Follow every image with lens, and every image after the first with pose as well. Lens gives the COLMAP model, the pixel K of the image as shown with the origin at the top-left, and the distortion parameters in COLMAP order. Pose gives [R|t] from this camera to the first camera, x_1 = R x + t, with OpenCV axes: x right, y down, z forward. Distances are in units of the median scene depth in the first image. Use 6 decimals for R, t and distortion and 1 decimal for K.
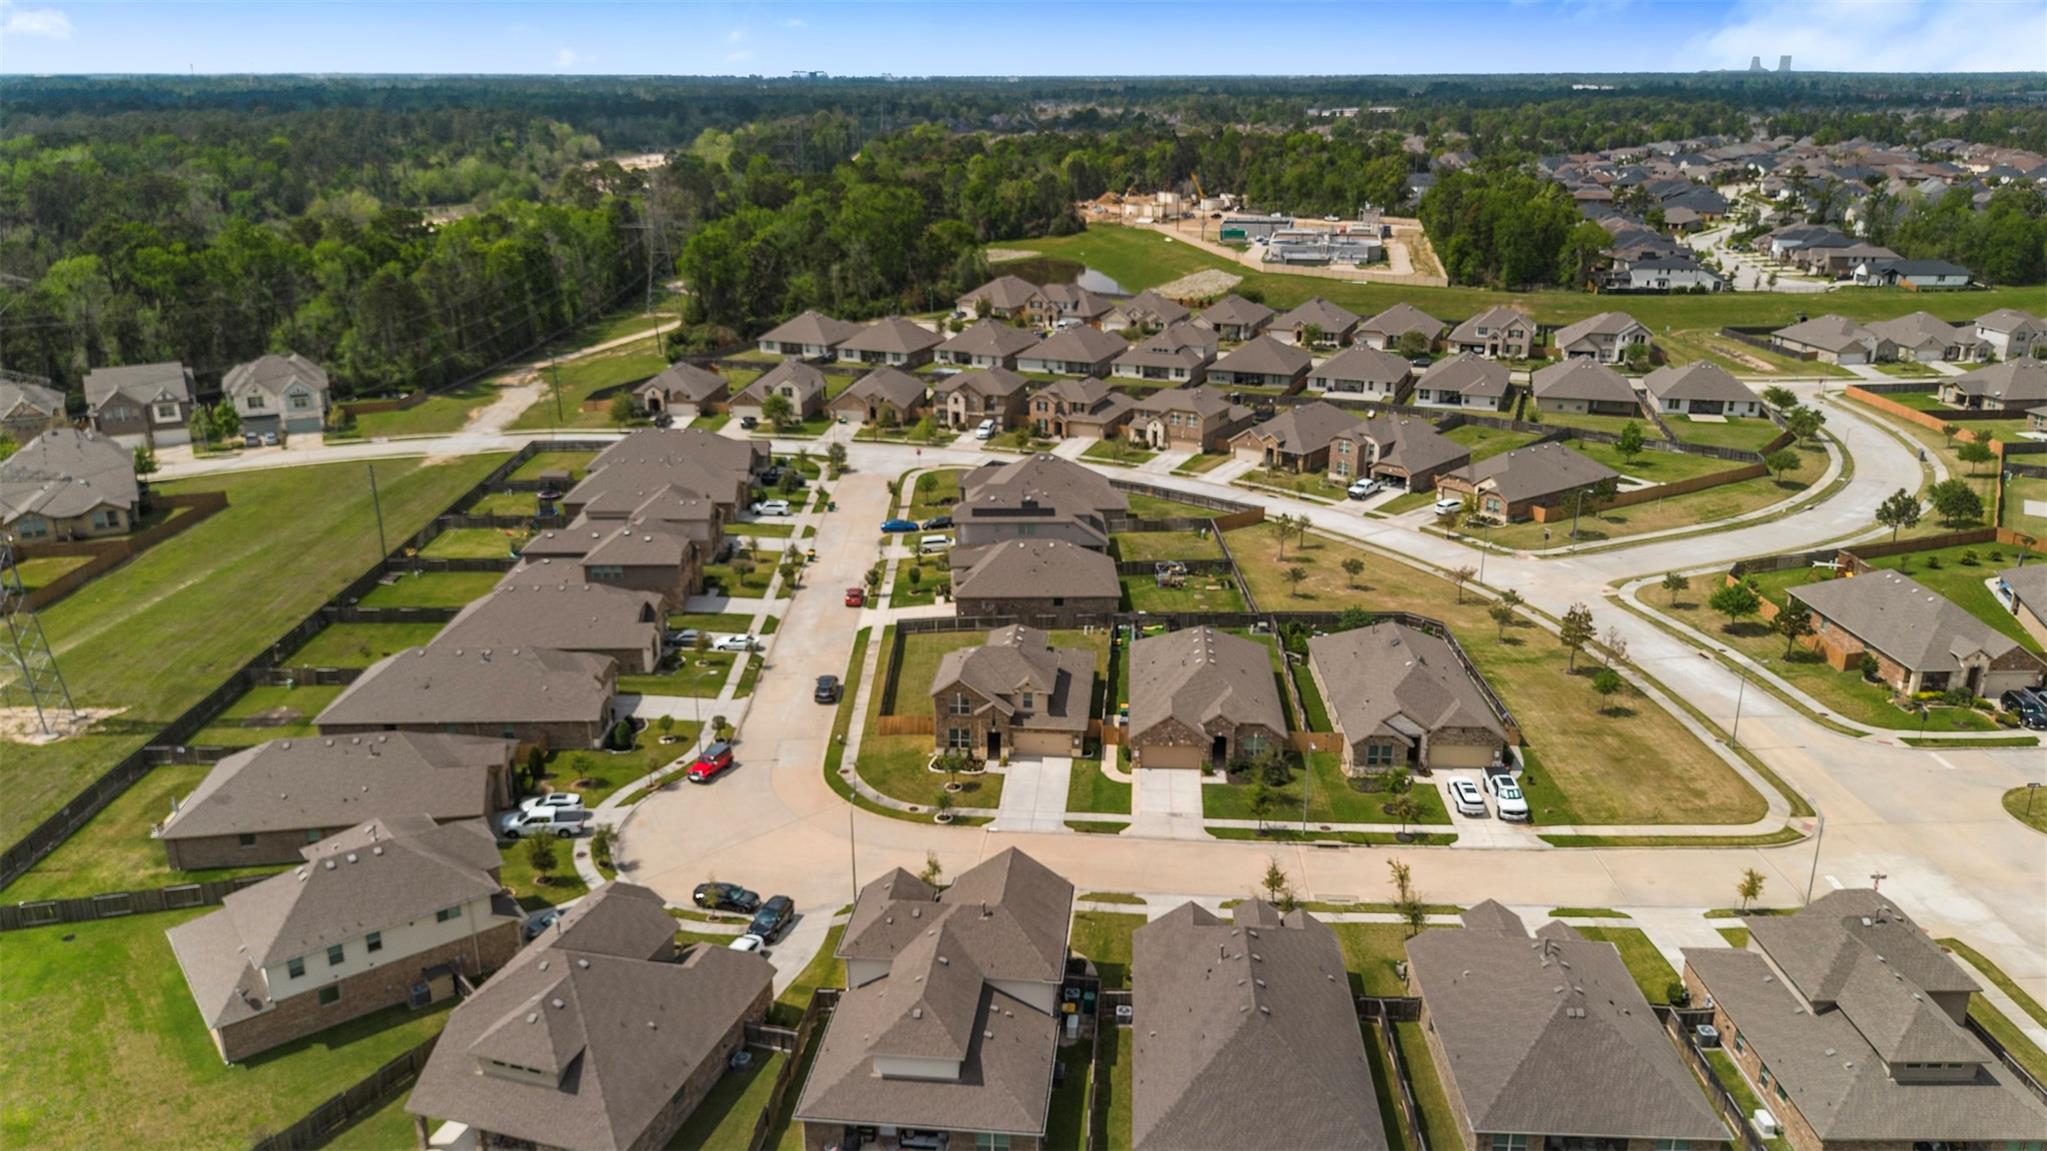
lens RADIAL K [[1491.2, 0, 1023.5], [0, 1491.2, 575.5], [0, 0, 1]] dist [0.068543, -0.083401]
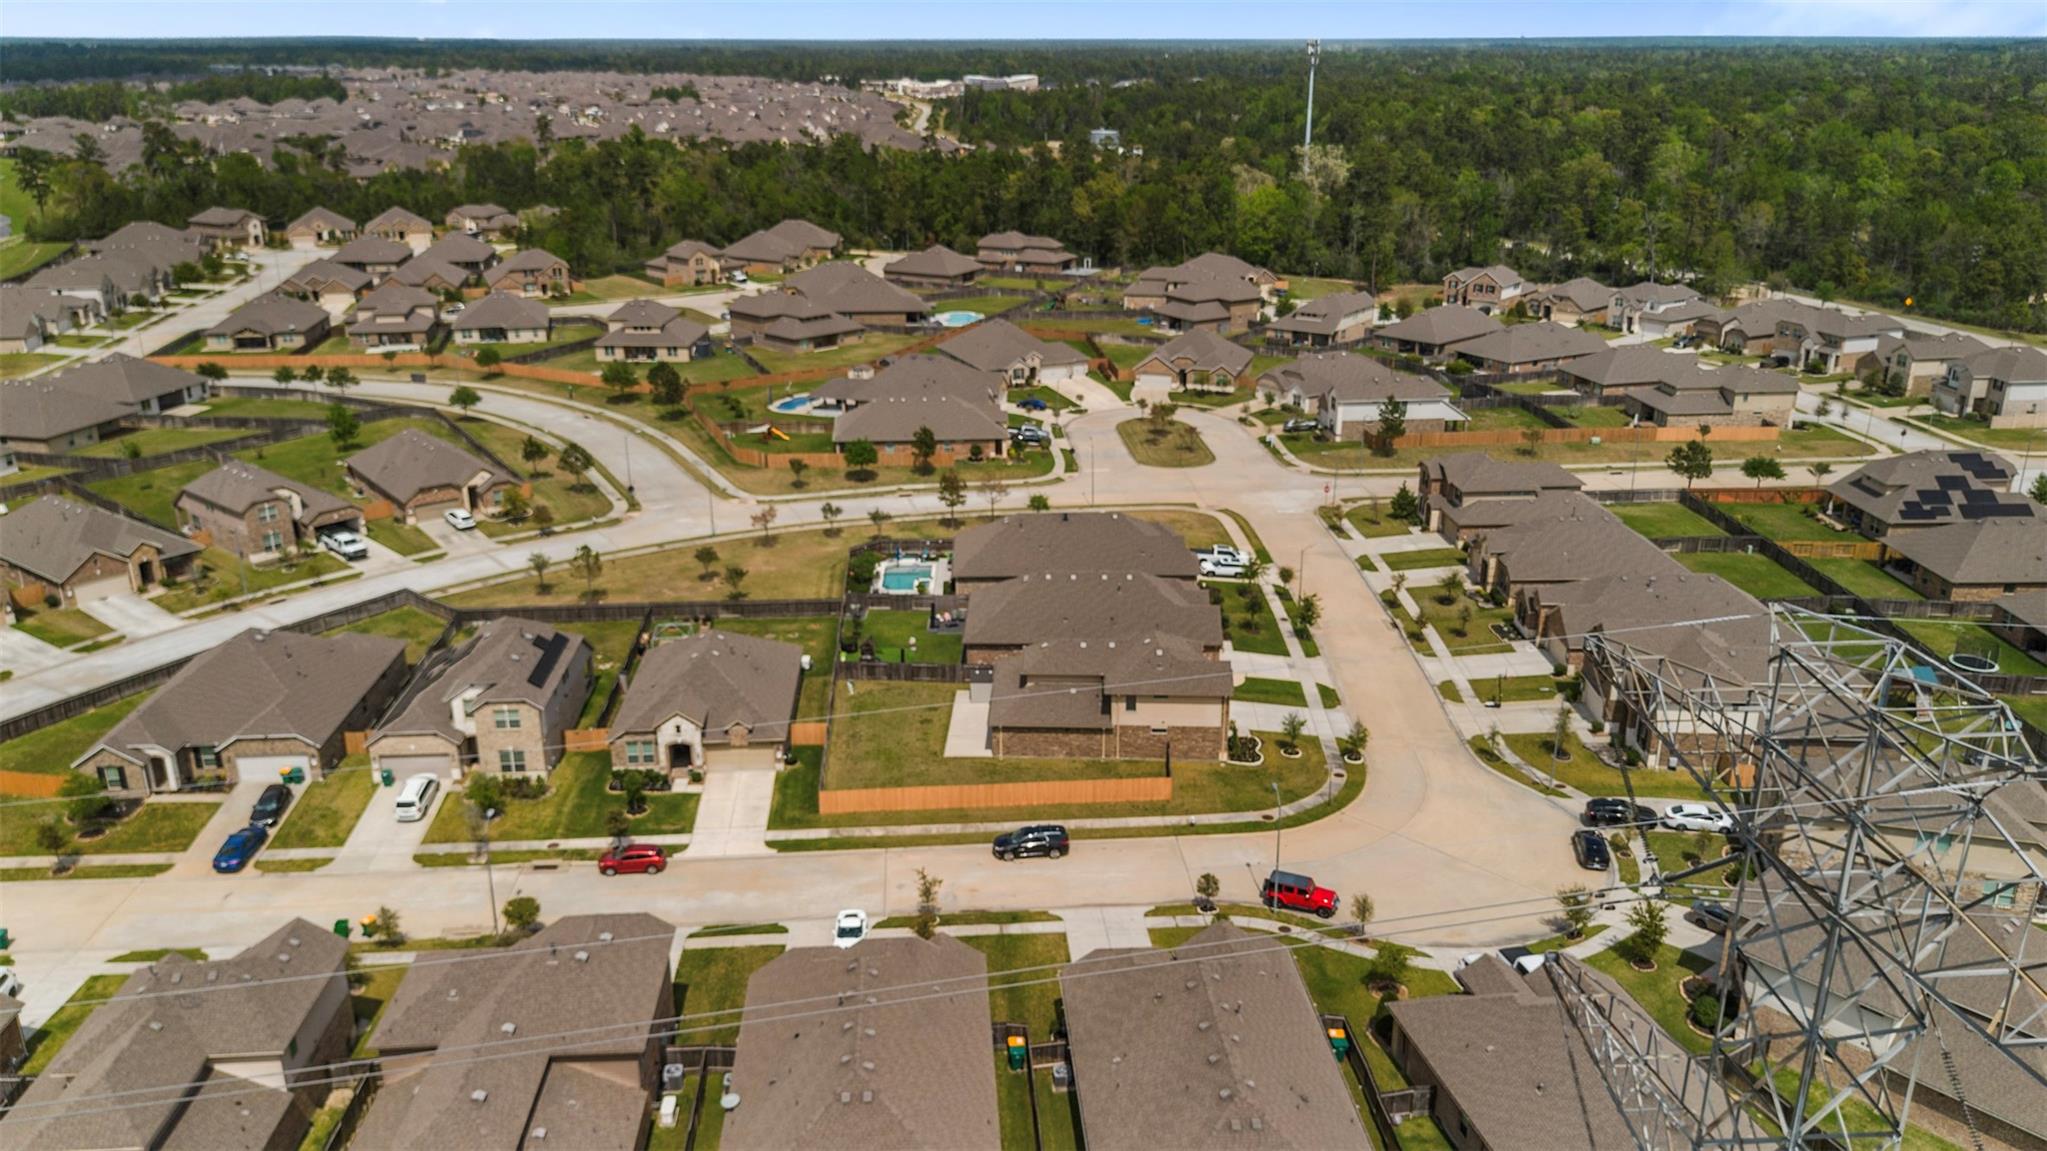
lens RADIAL K [[1491.2, 0, 1023.5], [0, 1491.2, 575.5], [0, 0, 1]] dist [0.068543, -0.083401]
pose [[-0.050565, -0.331775, 0.942002, -0.875852], [0.321055, 0.887745, 0.329899, -0.320656], [-0.945710, 0.319116, 0.061629, 1.033993]]
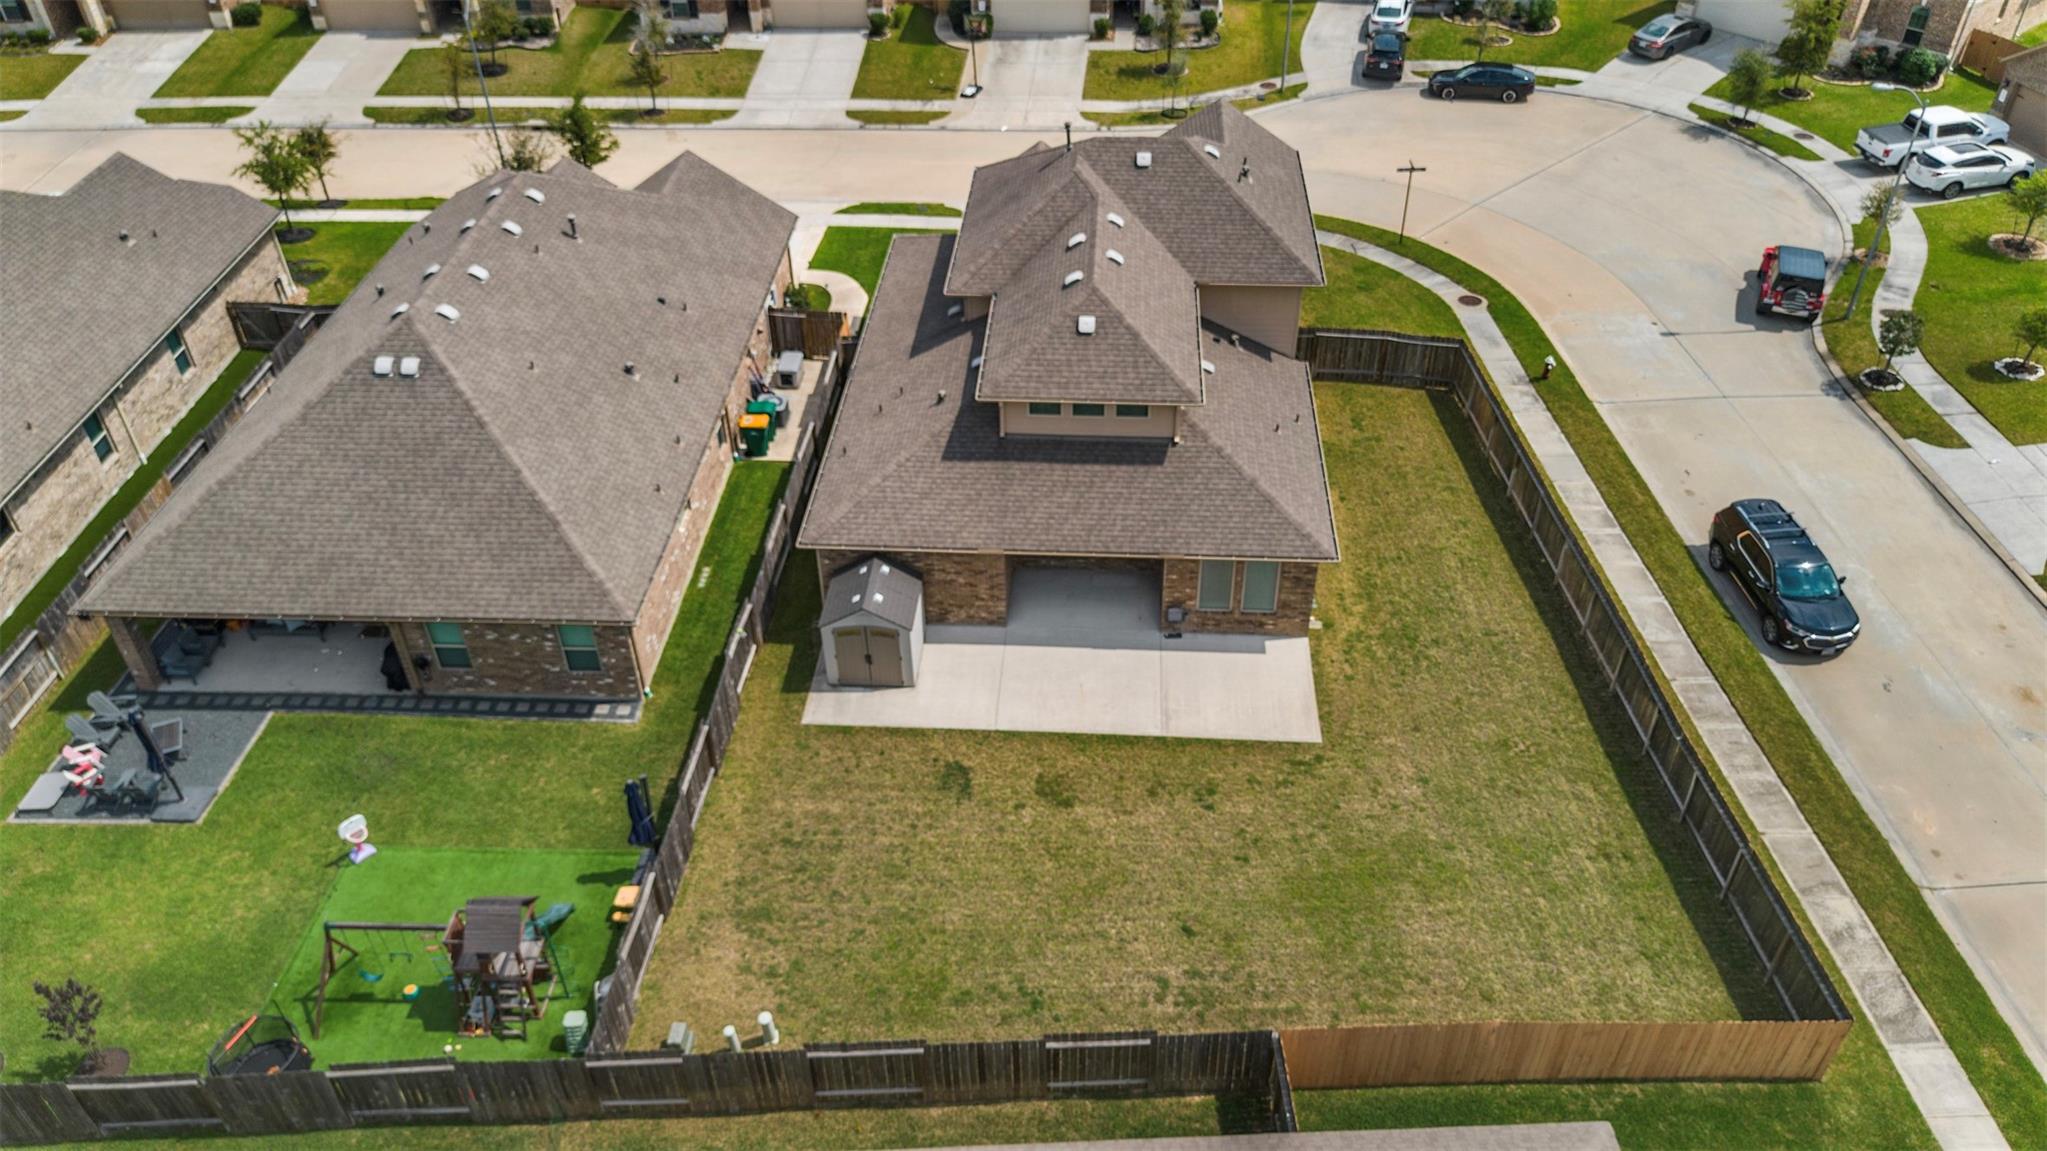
lens RADIAL K [[1491.2, 0, 1023.5], [0, 1491.2, 575.5], [0, 0, 1]] dist [0.068543, -0.083401]
pose [[-0.999466, 0.031621, -0.008220, 0.013304], [0.011018, 0.563045, 0.826353, -0.179161], [0.030759, 0.825821, -0.563093, 1.299778]]
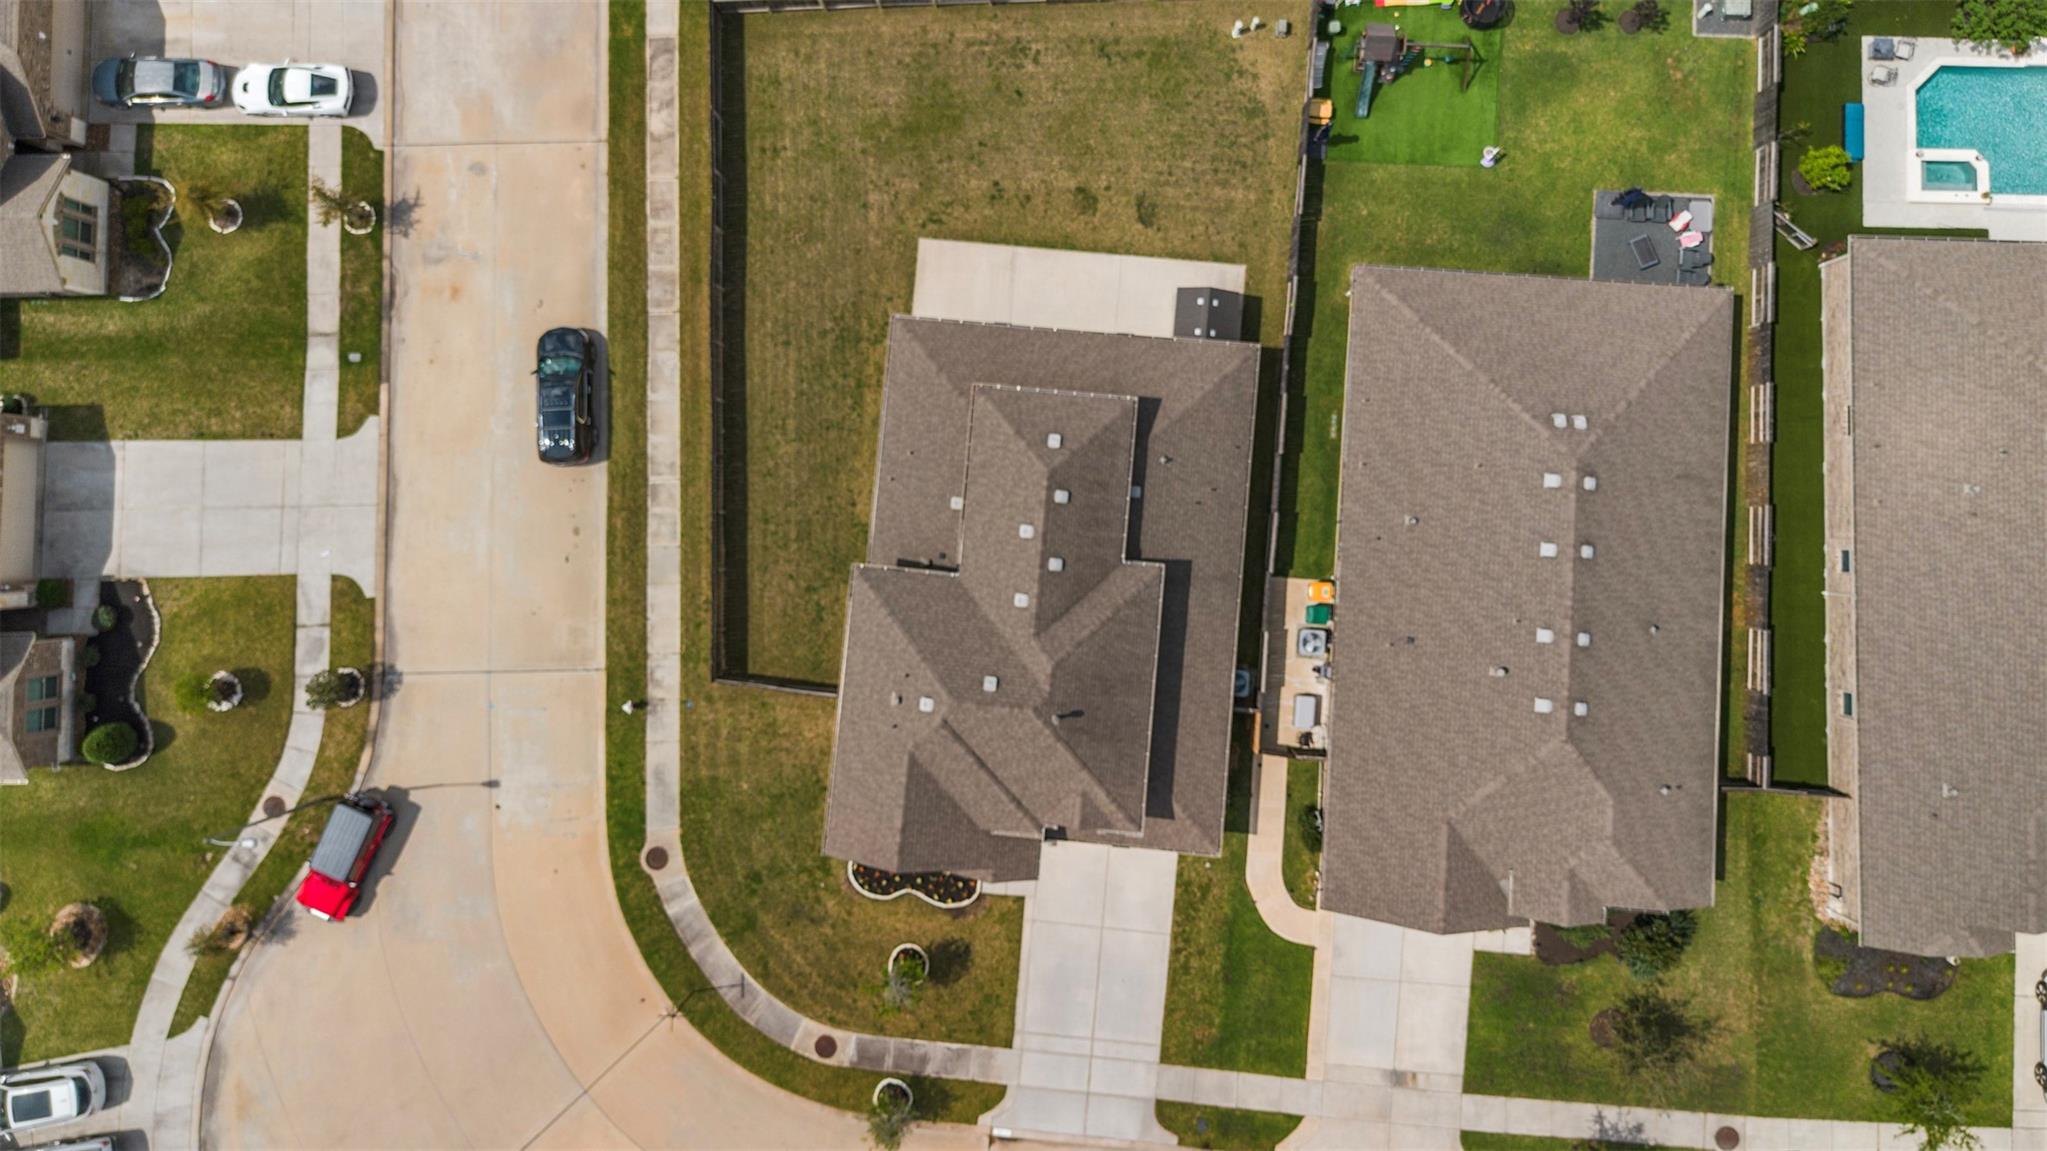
lens RADIAL K [[1491.2, 0, 1023.5], [0, 1491.2, 575.5], [0, 0, 1]] dist [0.068543, -0.083401]
pose [[0.999960, -0.002538, -0.008522, -0.008548], [0.008837, 0.389980, 0.920781, -0.304221], [0.000987, -0.920820, 0.389987, 0.903687]]
